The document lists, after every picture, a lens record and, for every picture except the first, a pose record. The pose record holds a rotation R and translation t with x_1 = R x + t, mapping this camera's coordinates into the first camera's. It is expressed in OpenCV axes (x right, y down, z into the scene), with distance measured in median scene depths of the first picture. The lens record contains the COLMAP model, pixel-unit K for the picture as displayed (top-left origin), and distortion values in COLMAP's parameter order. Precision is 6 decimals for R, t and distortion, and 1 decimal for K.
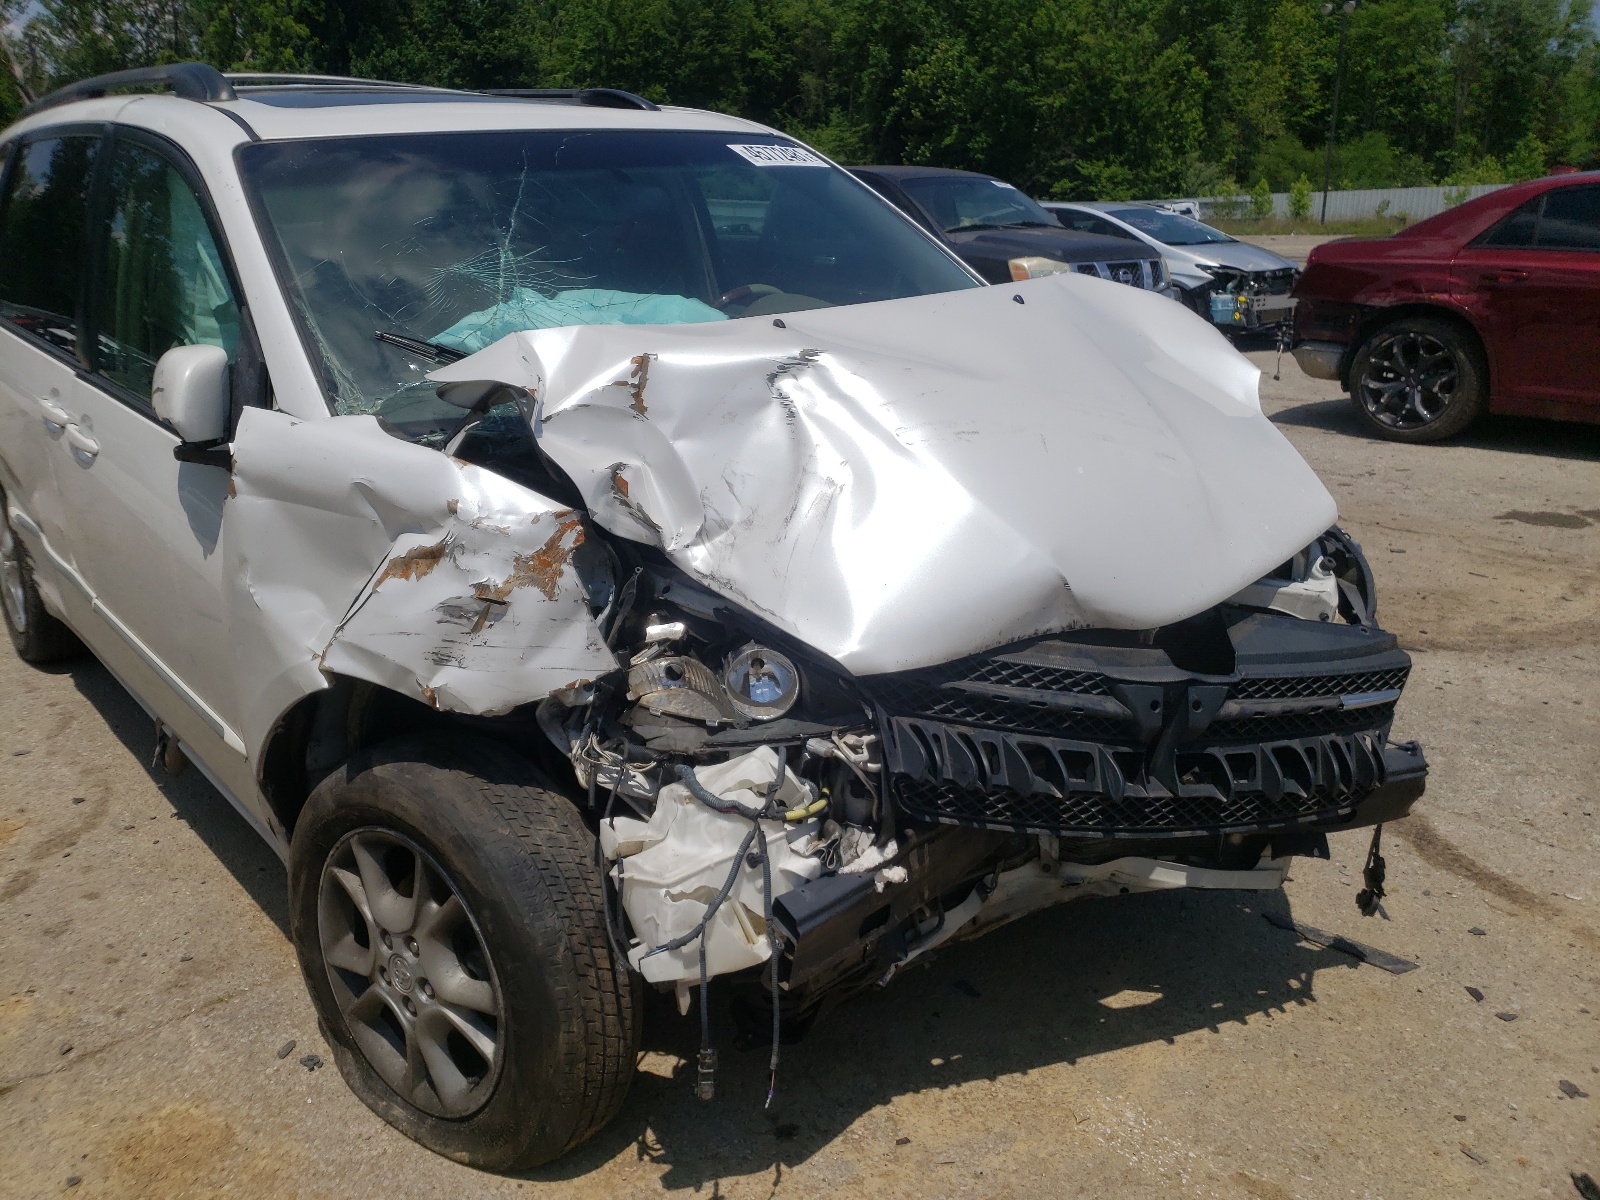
lens RADIAL K [[1212.3, 0, 799.8], [0, 1212.3, 555.8], [0, 0, 1]] dist [0.013600, -0.001941]
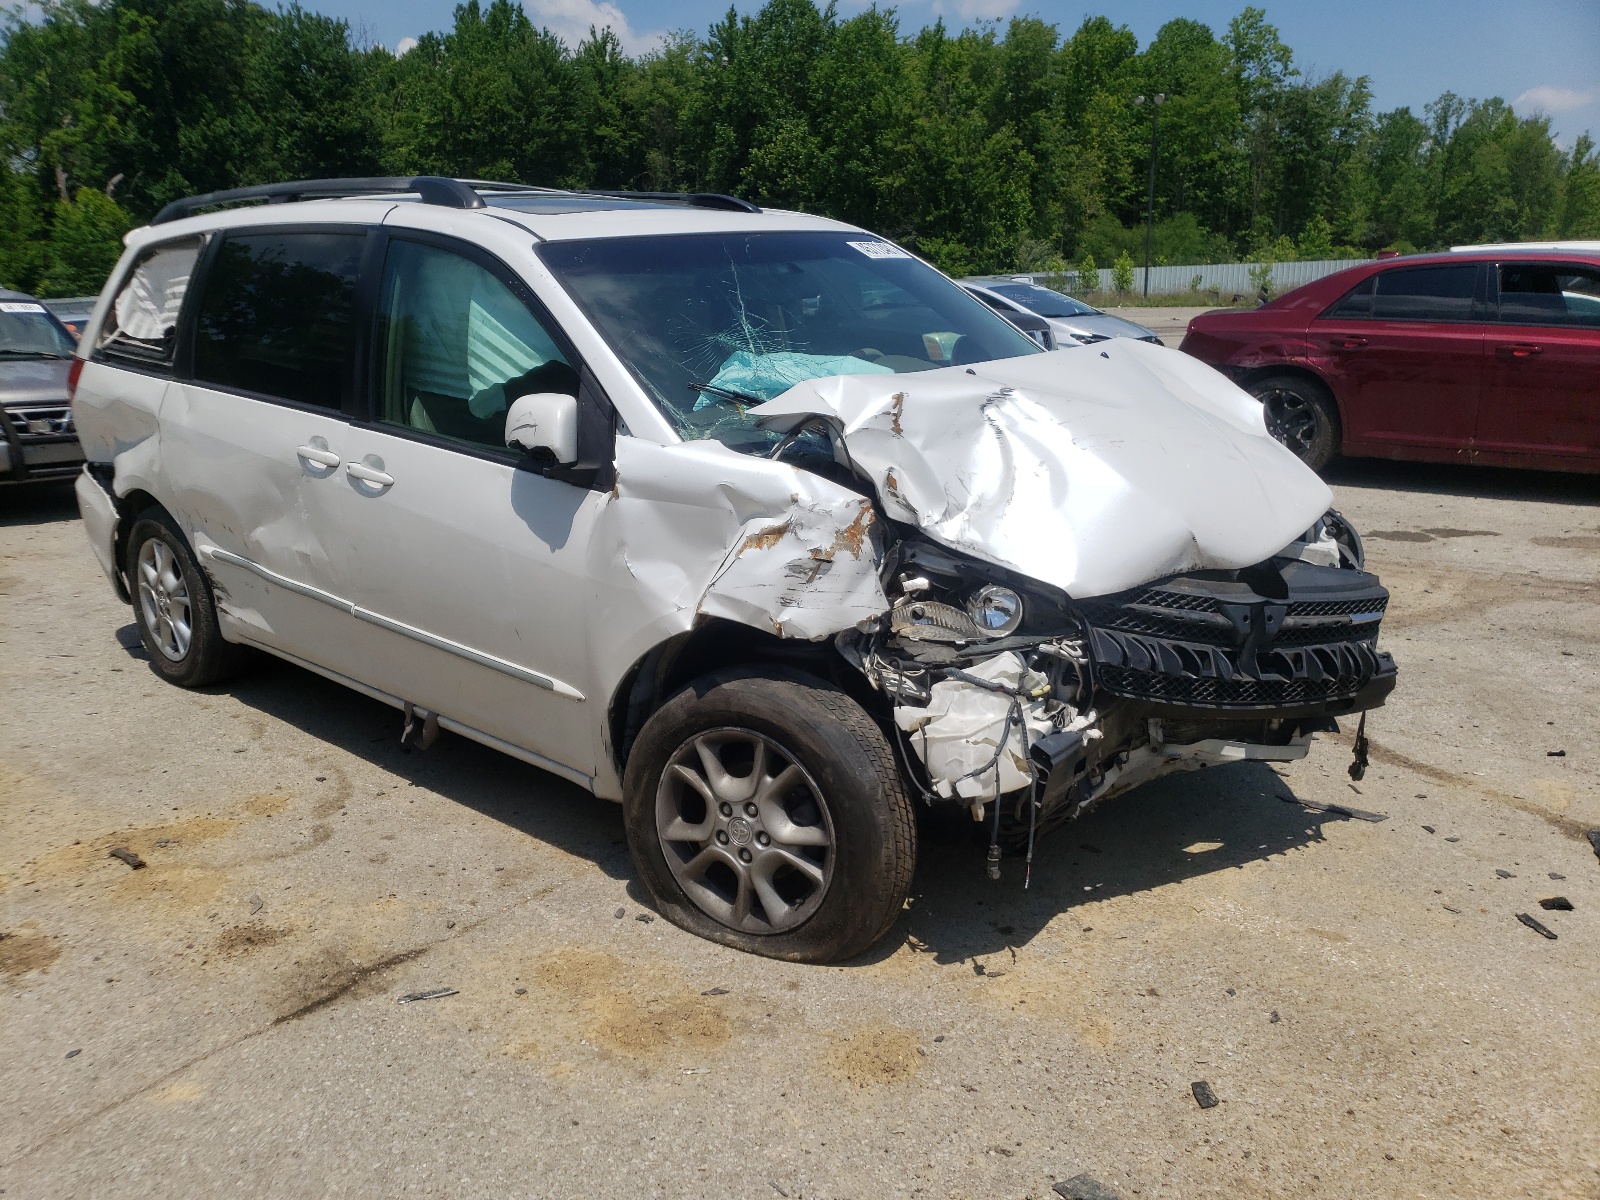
lens RADIAL K [[1215.5, 0, 800.0], [0, 1215.5, 600.0], [0, 0, 1]] dist [0.018186, 0.011650]
pose [[0.990785, -0.034612, 0.130946, -0.323967], [0.037648, 0.999075, -0.020776, 0.078250], [-0.130105, 0.025514, 0.991172, -0.309284]]
